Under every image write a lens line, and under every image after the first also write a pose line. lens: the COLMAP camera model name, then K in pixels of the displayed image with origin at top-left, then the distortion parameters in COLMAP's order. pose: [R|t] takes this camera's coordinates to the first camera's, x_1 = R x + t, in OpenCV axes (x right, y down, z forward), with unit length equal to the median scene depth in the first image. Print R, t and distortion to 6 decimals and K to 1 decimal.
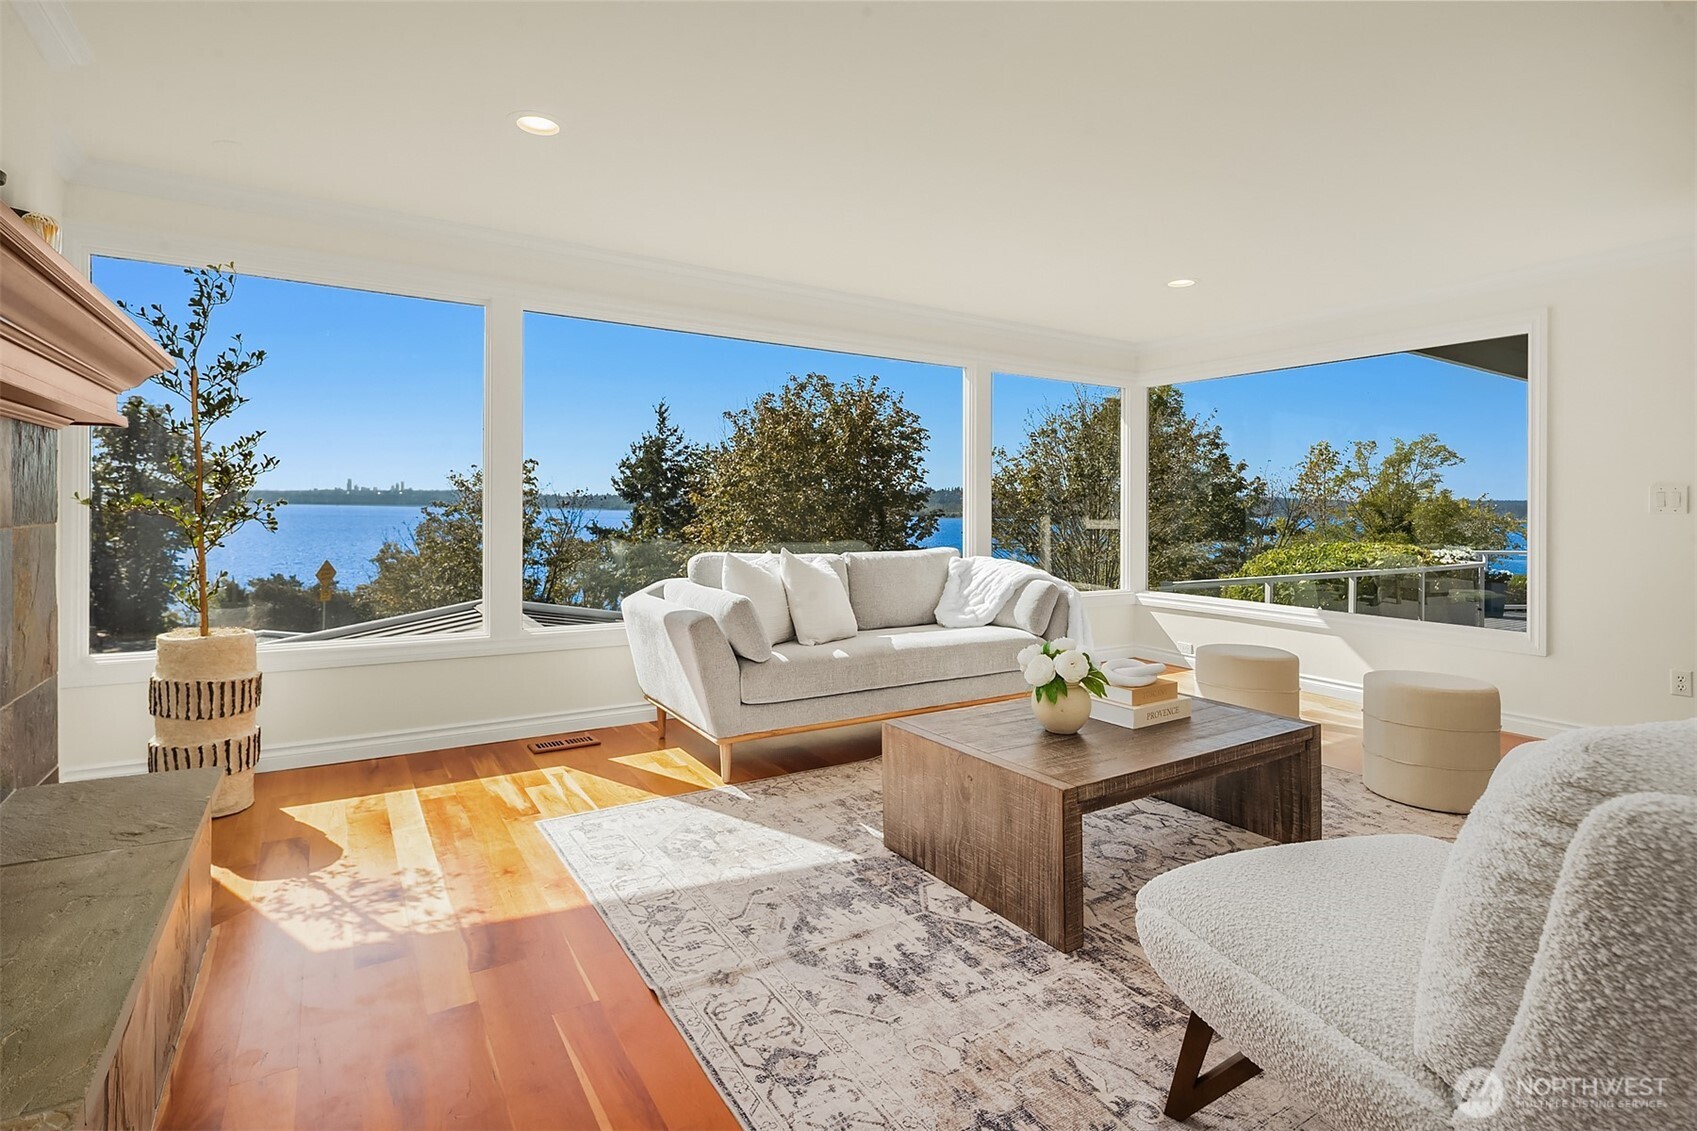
lens RADIAL K [[797.4, 0, 839.7], [0, 797.4, 503.5], [0, 0, 1]] dist [0.006607, 0.000522]
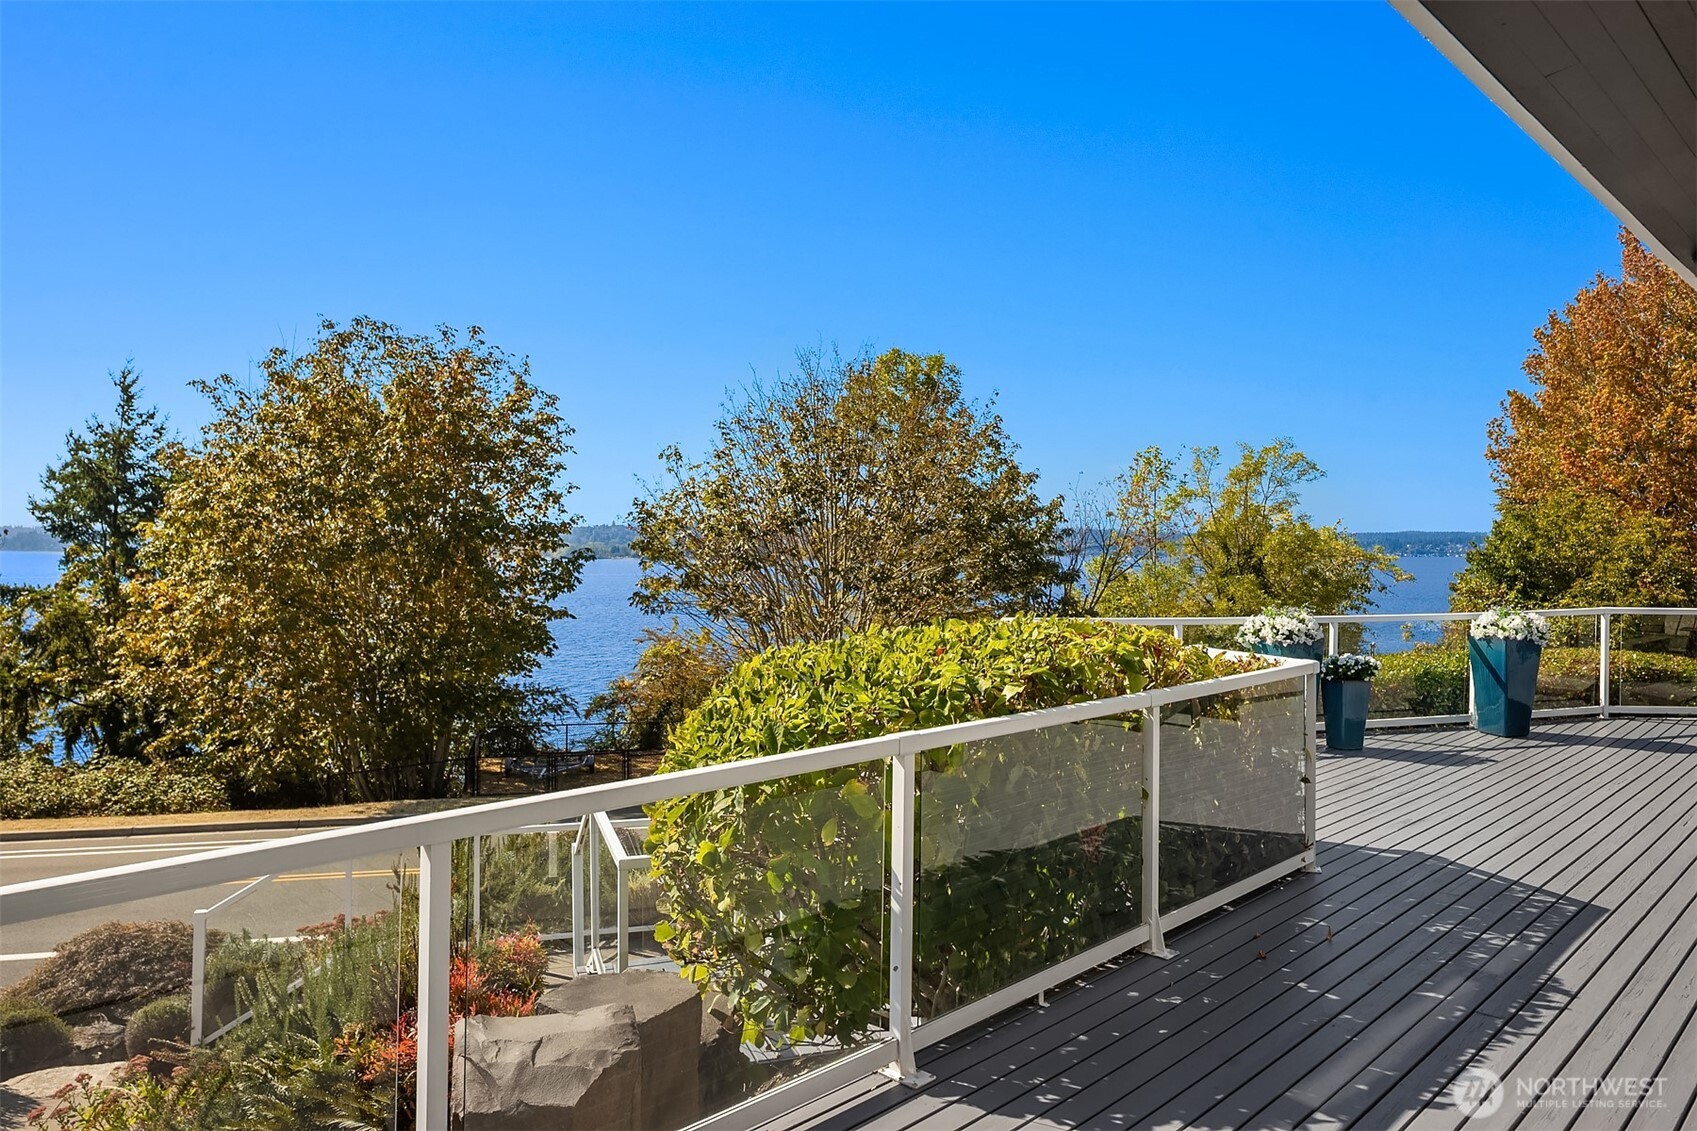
lens RADIAL K [[1147.4, 0, 810.3], [0, 1147.4, 544.0], [0, 0, 1]] dist [-0.007670, -0.002530]
pose [[0.972577, -0.007639, 0.232455, 0.084906], [0.007019, 0.999969, 0.003497, 0.002467], [-0.232475, -0.001770, 0.972601, 0.100351]]
